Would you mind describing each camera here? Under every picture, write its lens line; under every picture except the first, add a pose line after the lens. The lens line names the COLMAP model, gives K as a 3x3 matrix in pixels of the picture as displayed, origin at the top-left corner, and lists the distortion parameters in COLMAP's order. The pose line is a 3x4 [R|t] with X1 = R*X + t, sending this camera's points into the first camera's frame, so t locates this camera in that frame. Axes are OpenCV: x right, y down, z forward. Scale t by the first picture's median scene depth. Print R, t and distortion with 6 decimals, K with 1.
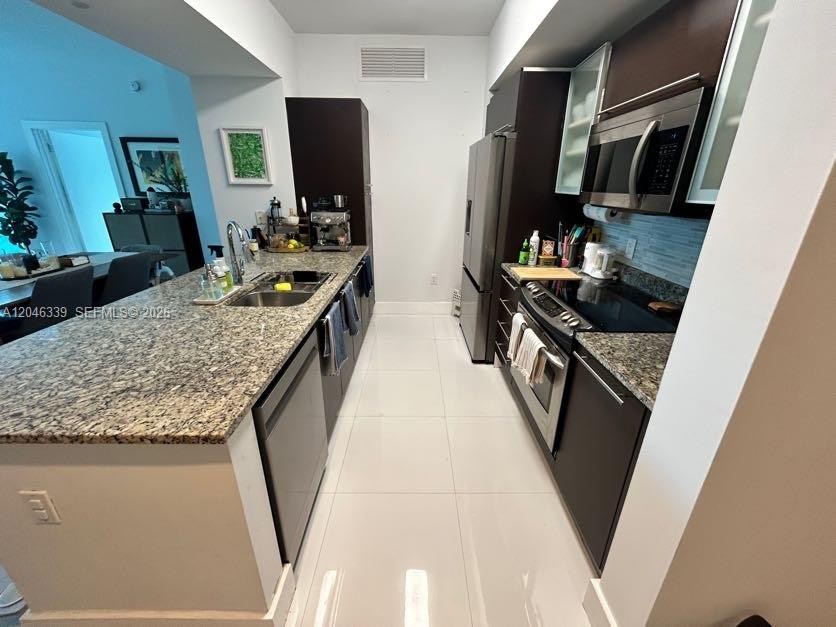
lens RADIAL K [[339.3, 0, 416.6], [0, 339.3, 311.4], [0, 0, 1]] dist [0.000016, 0.000477]
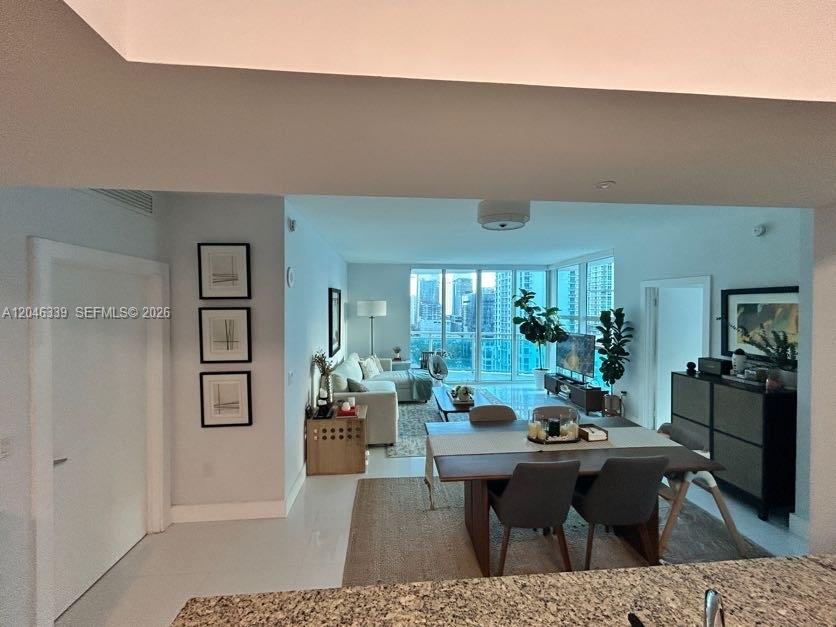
lens RADIAL K [[338.7, 0, 416.5], [0, 338.7, 311.3], [0, 0, 1]] dist [-0.000114, 0.000286]
pose [[0.081603, 0.004123, -0.996656, -0.161877], [-0.351609, 0.935815, -0.024918, -0.302115], [0.932584, 0.352466, 0.077815, 0.420605]]
